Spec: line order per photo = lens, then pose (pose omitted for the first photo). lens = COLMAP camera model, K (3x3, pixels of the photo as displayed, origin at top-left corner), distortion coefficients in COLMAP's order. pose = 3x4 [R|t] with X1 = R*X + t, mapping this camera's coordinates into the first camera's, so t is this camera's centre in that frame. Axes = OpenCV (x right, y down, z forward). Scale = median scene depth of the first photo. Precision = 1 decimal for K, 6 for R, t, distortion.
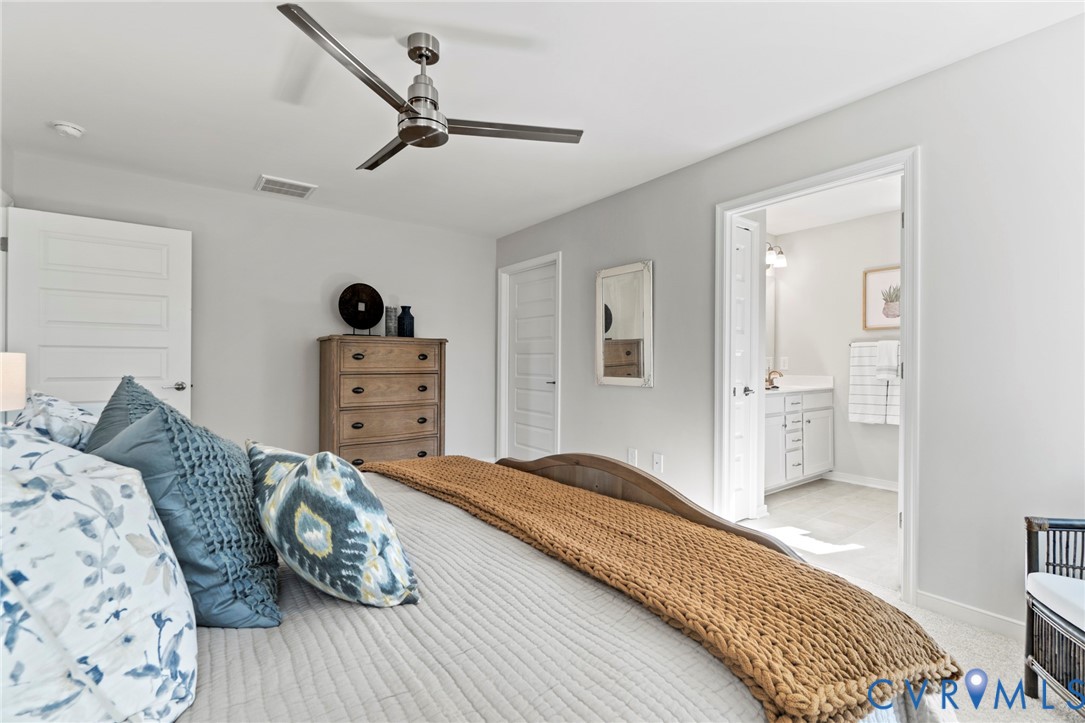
lens RADIAL K [[483.7, 0, 538.8], [0, 483.7, 367.3], [0, 0, 1]] dist [-0.002596, -0.000121]
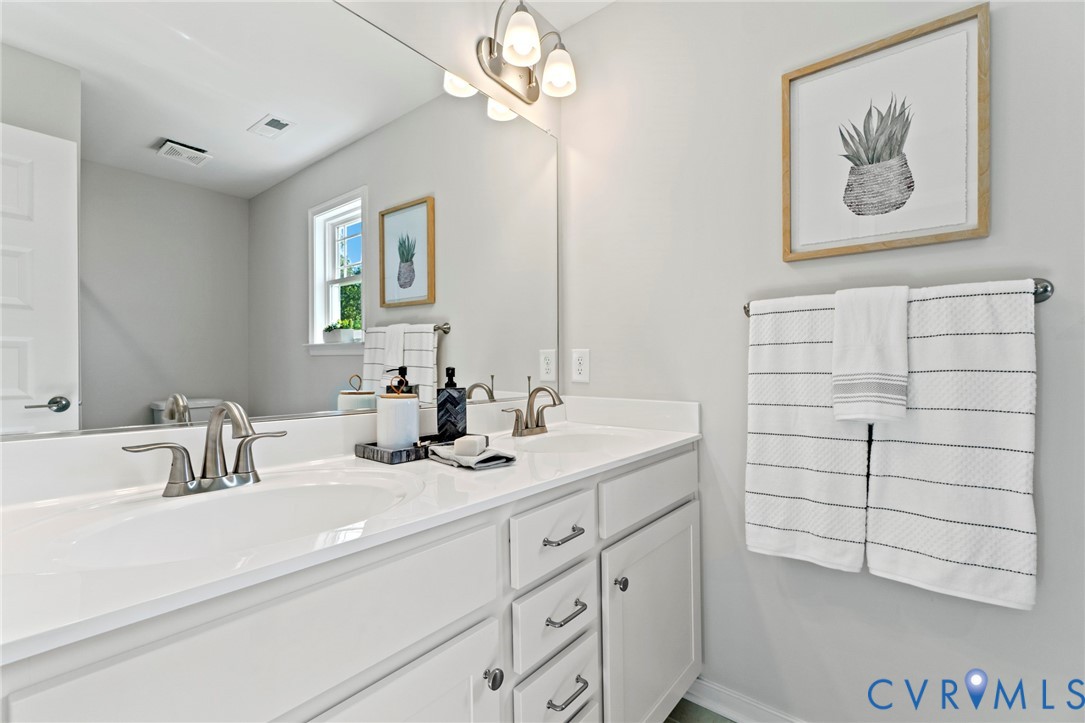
lens RADIAL K [[483.7, 0, 538.8], [0, 483.7, 367.3], [0, 0, 1]] dist [-0.002596, -0.000121]
pose [[0.969587, -0.003958, 0.244716, 0.443504], [0.004734, 0.999985, -0.002582, -0.006760], [-0.244702, 0.003662, 0.969591, 0.743317]]
